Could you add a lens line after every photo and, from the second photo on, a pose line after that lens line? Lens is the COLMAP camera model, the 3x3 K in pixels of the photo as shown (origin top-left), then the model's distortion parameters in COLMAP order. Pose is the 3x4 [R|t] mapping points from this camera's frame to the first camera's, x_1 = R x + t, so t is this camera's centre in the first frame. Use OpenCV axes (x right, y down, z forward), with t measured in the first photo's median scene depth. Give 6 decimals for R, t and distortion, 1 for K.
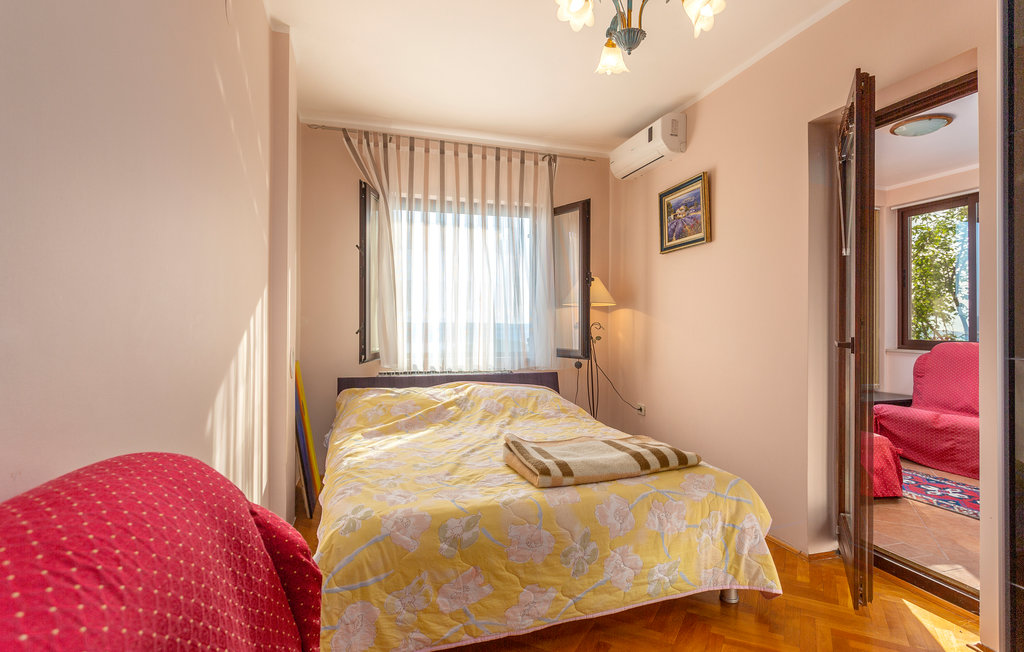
lens RADIAL K [[543.1, 0, 511.0], [0, 543.1, 317.1], [0, 0, 1]] dist [-0.003638, -0.000013]
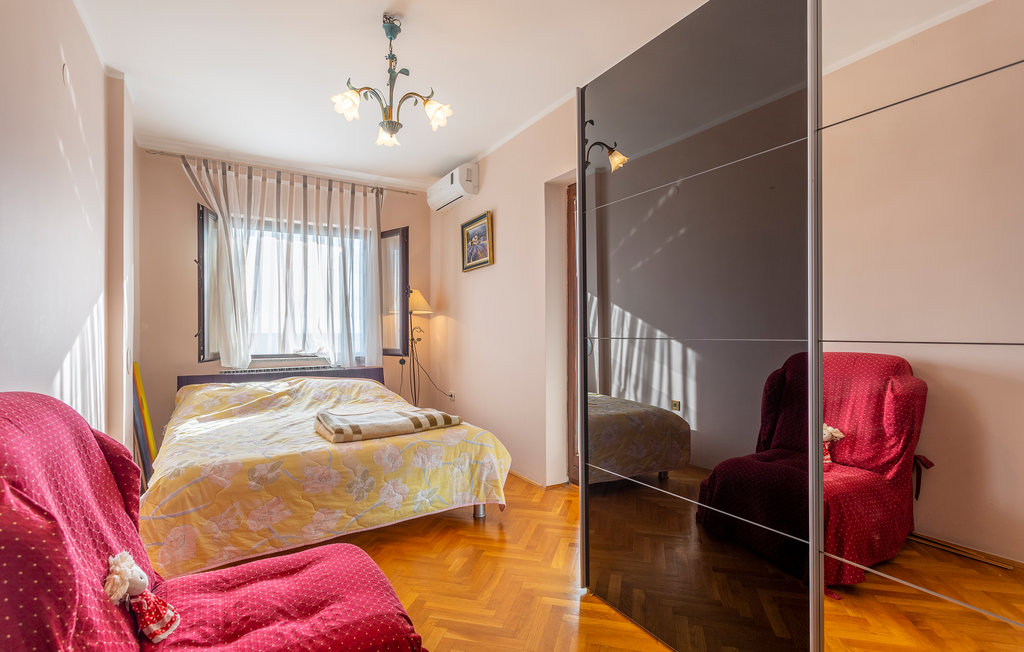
lens RADIAL K [[514.9, 0, 512.0], [0, 514.9, 326.0], [0, 0, 1]] dist [0.002806, 0.000246]
pose [[0.970512, -0.006298, 0.240972, 0.118104], [0.006746, 0.999977, -0.001035, 0.015142], [-0.240960, 0.002630, 0.970531, -0.251970]]
